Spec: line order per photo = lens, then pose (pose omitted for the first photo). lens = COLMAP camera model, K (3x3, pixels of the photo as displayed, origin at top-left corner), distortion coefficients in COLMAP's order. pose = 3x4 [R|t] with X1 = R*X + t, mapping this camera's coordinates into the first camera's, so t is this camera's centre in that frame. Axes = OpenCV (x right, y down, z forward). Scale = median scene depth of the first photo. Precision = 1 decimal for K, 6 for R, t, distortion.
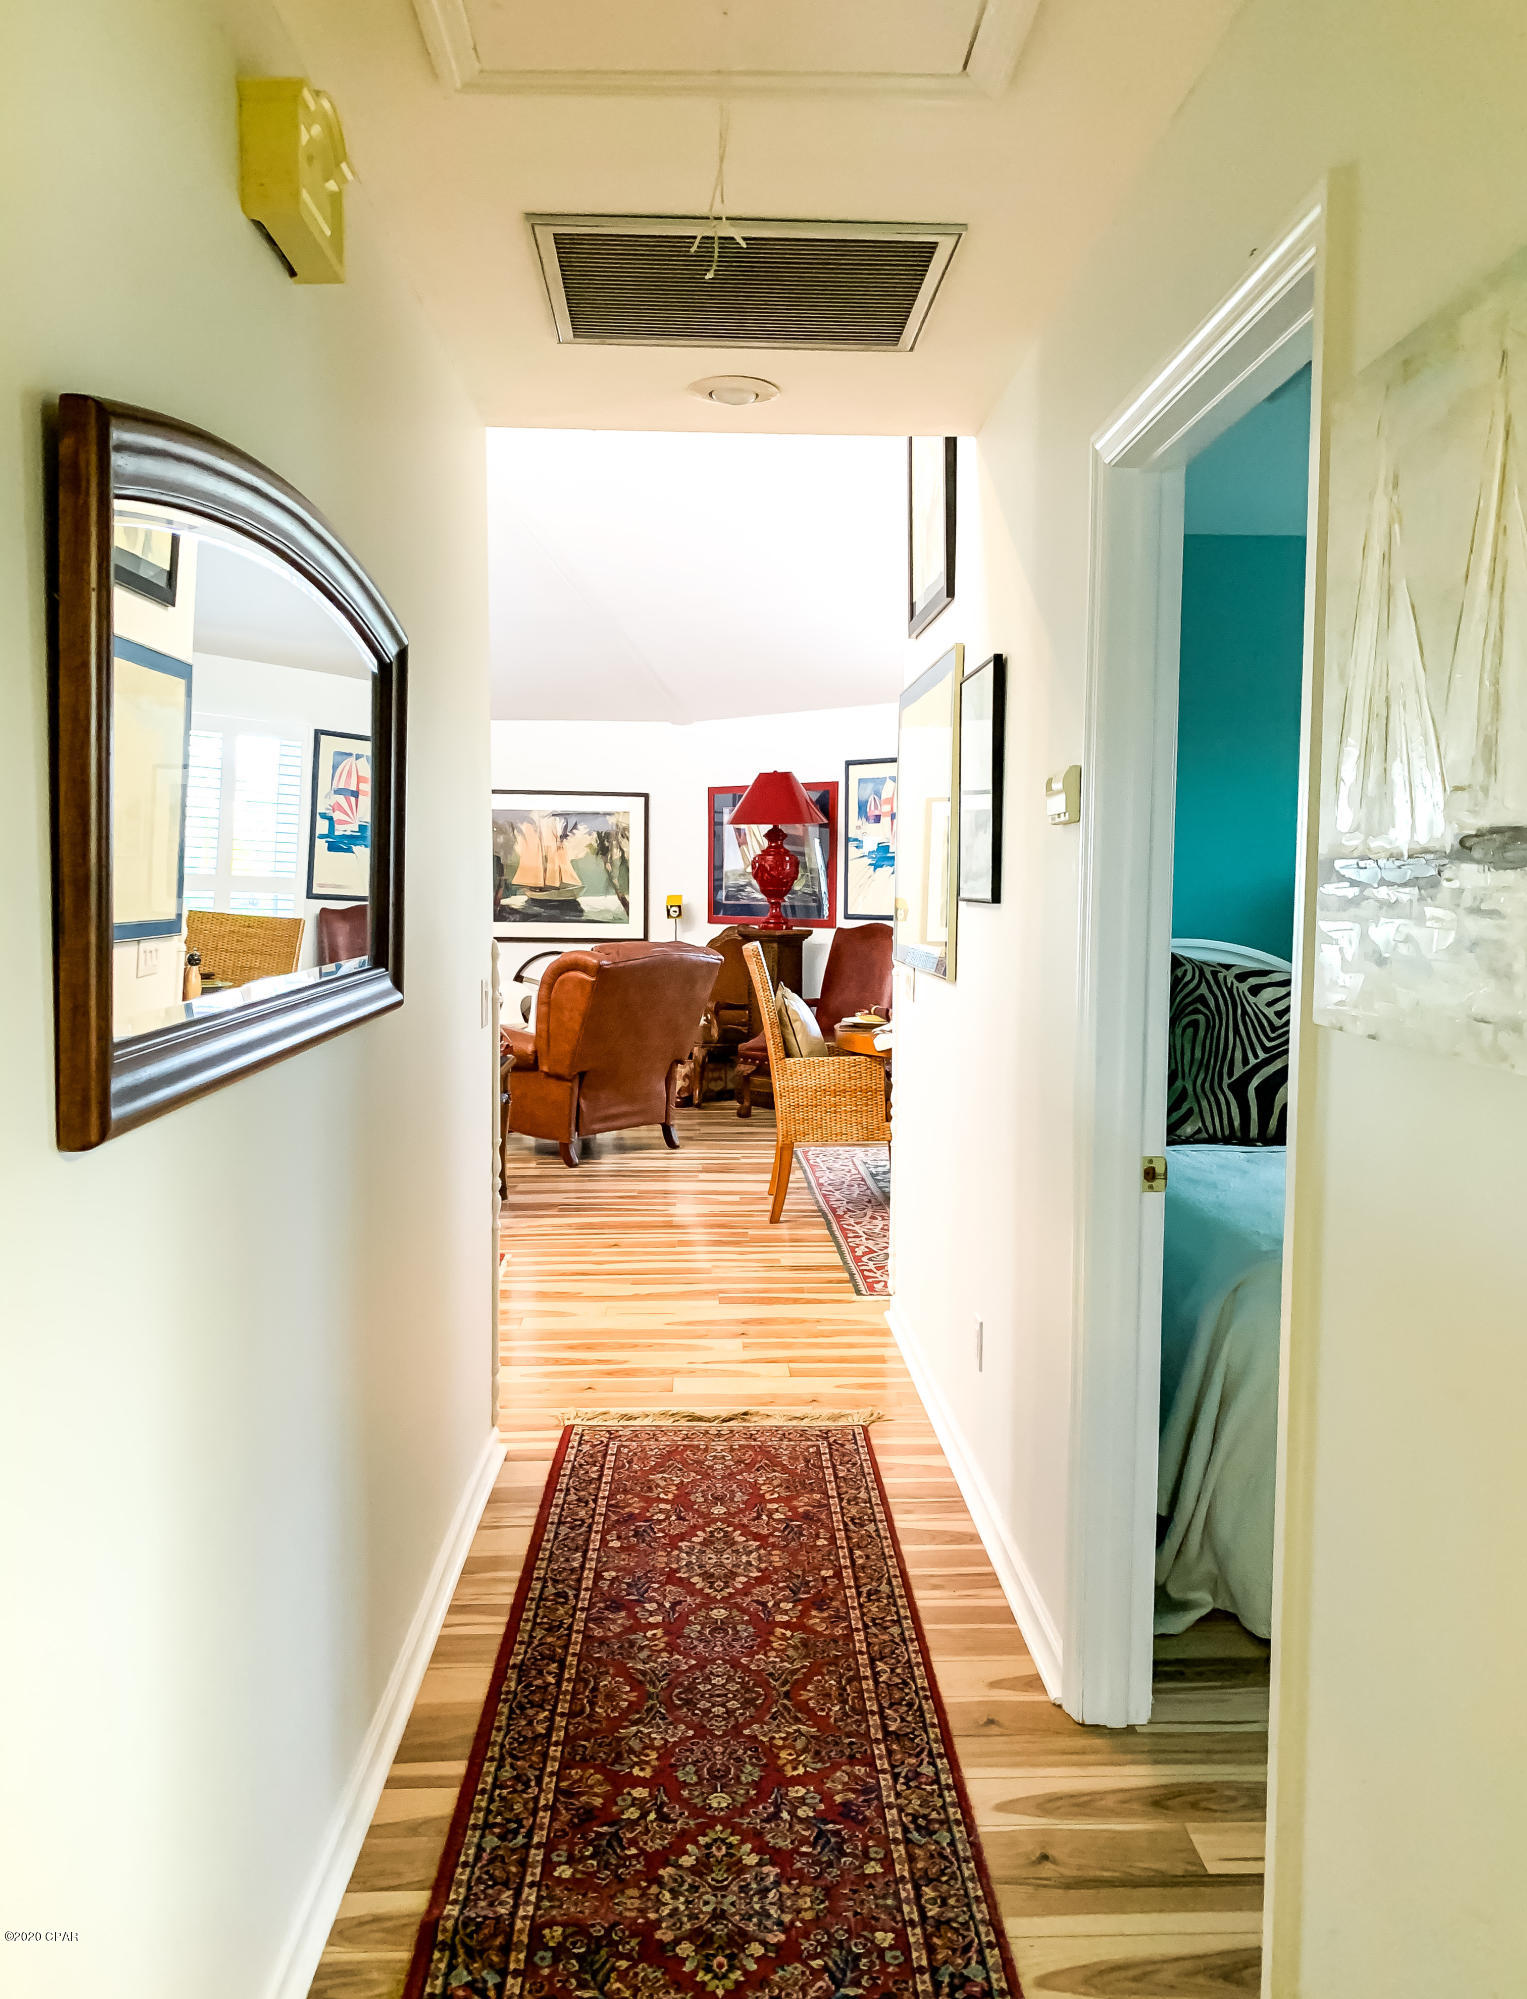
lens RADIAL K [[1591.5, 0, 779.0], [0, 1591.5, 1044.3], [0, 0, 1]] dist [0.062384, -0.070568]
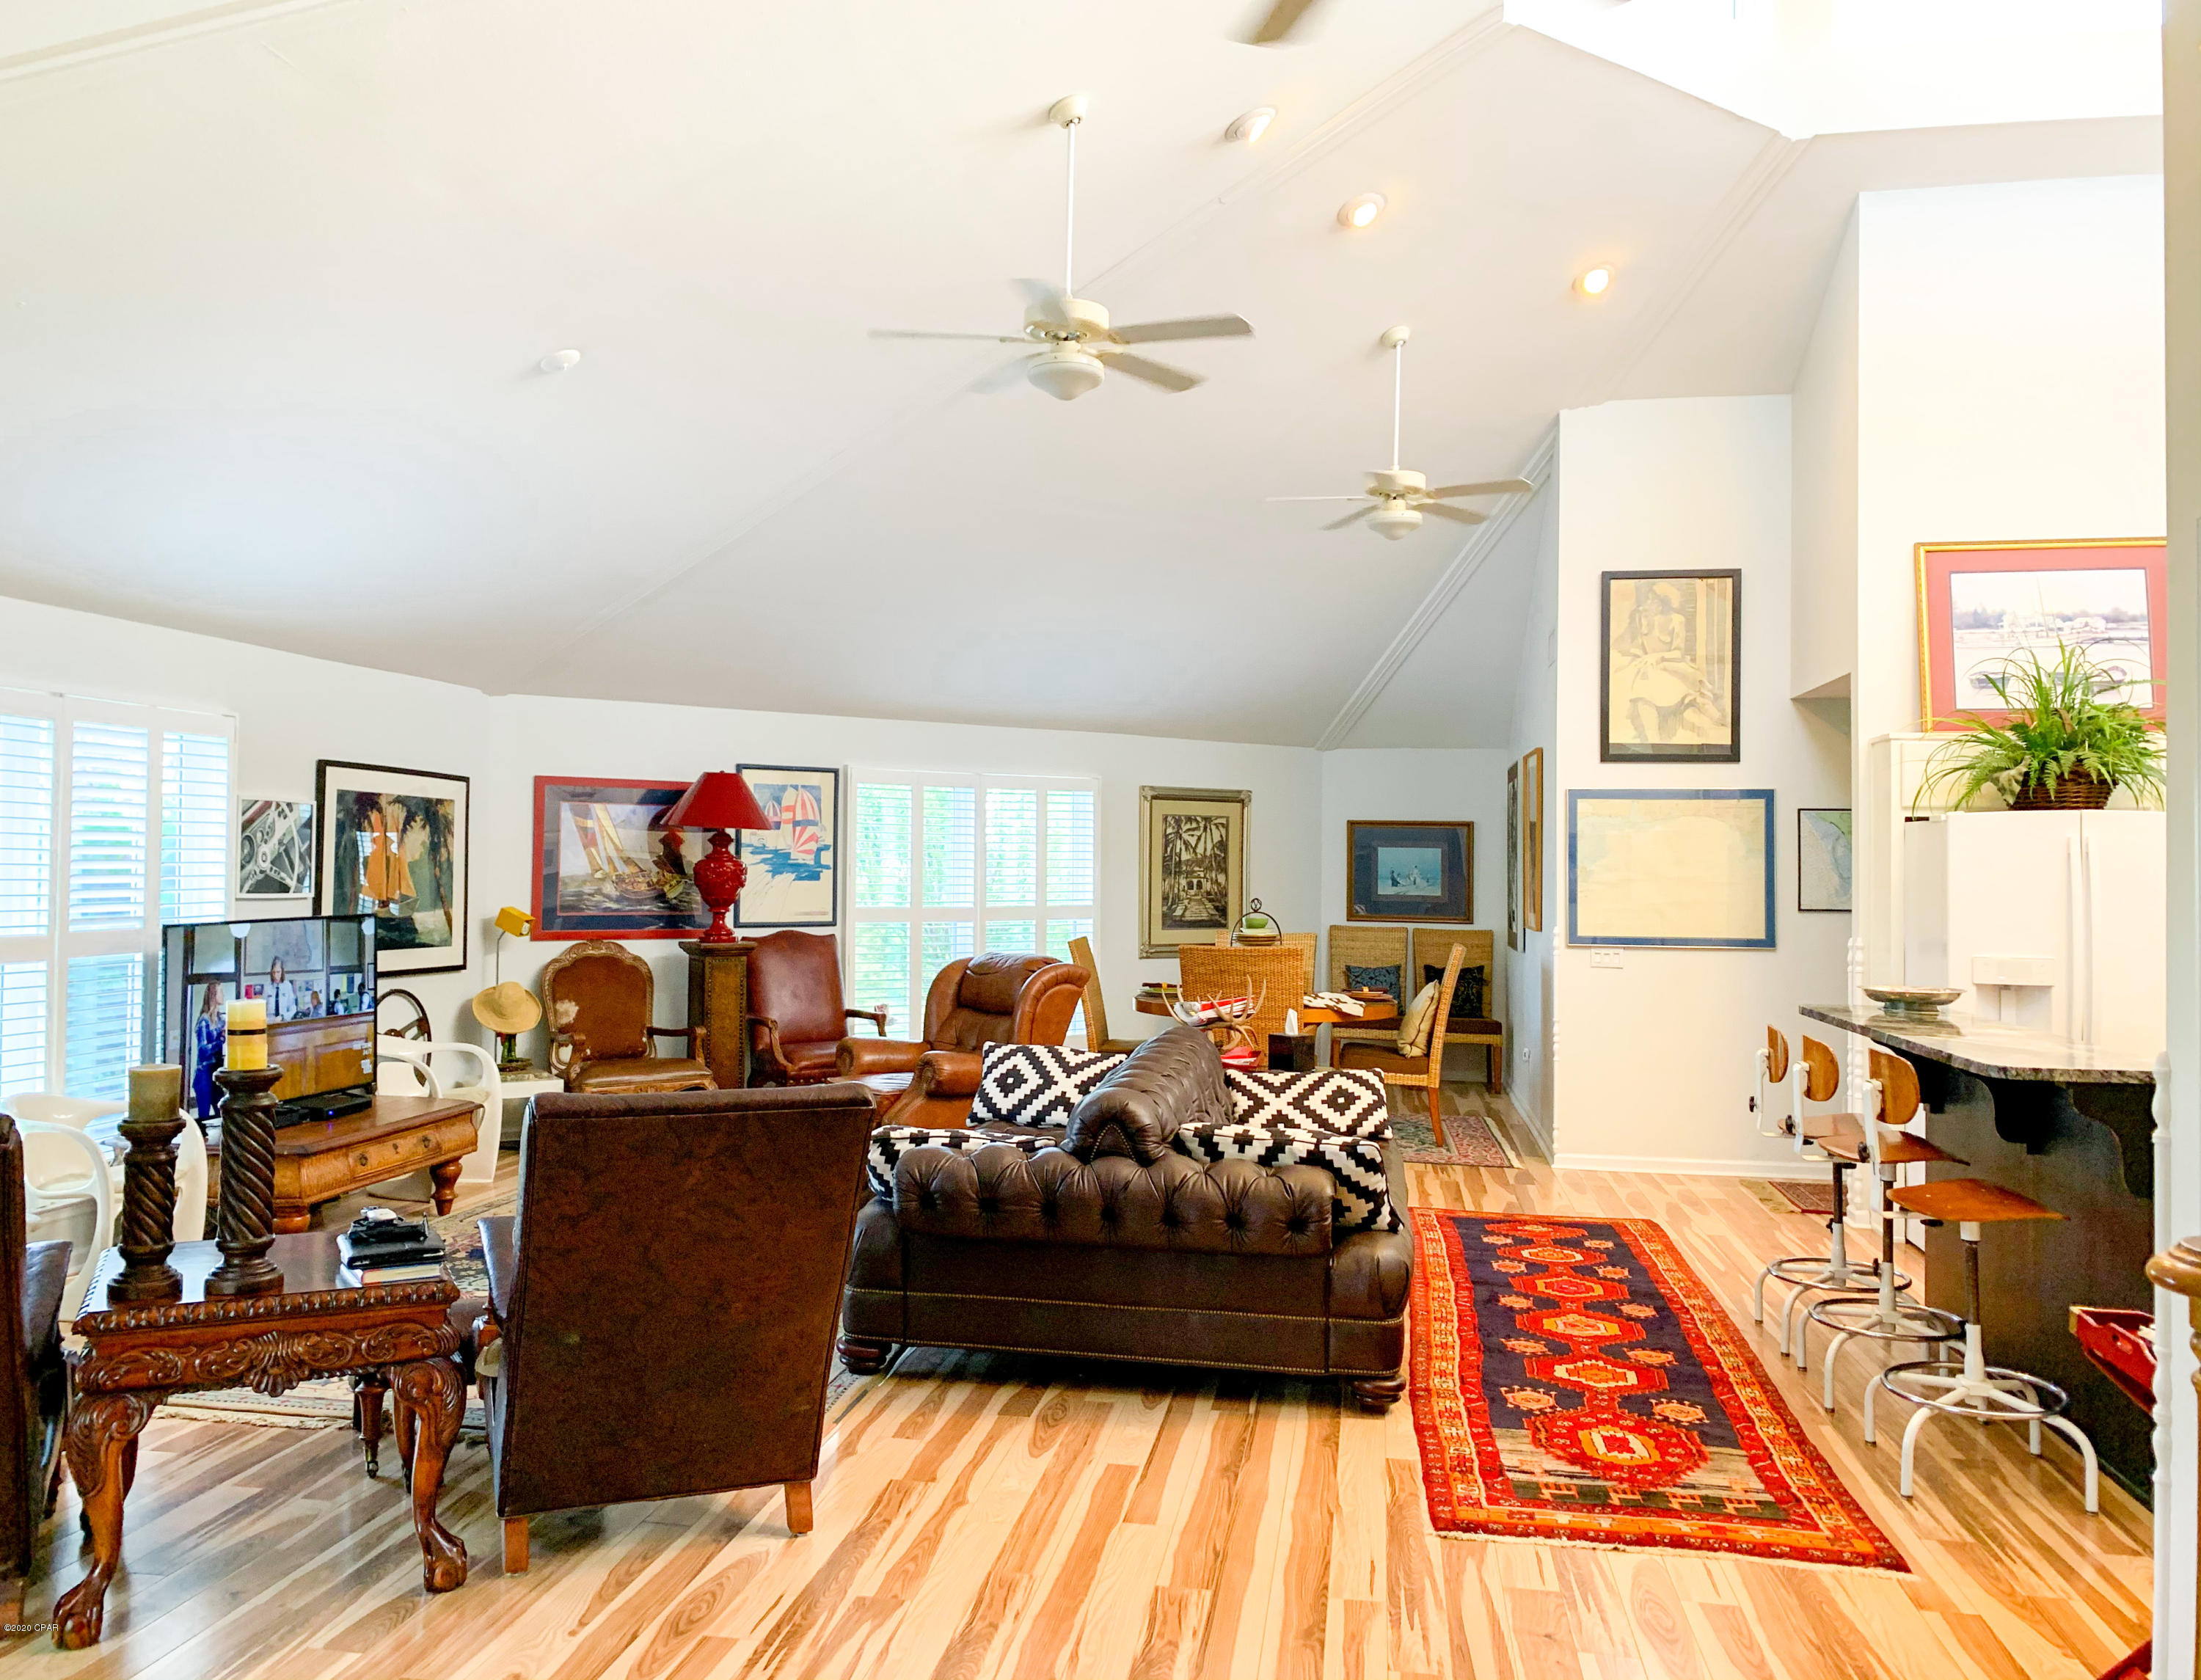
lens RADIAL K [[1752.2, 0, 1089.1], [0, 1752.2, 824.7], [0, 0, 1]] dist [0.062384, -0.070568]
pose [[0.202665, 0.021784, 0.979006, -0.859129], [0.090246, 0.995082, -0.040824, -0.072079], [-0.975081, 0.096625, 0.199702, 0.536388]]
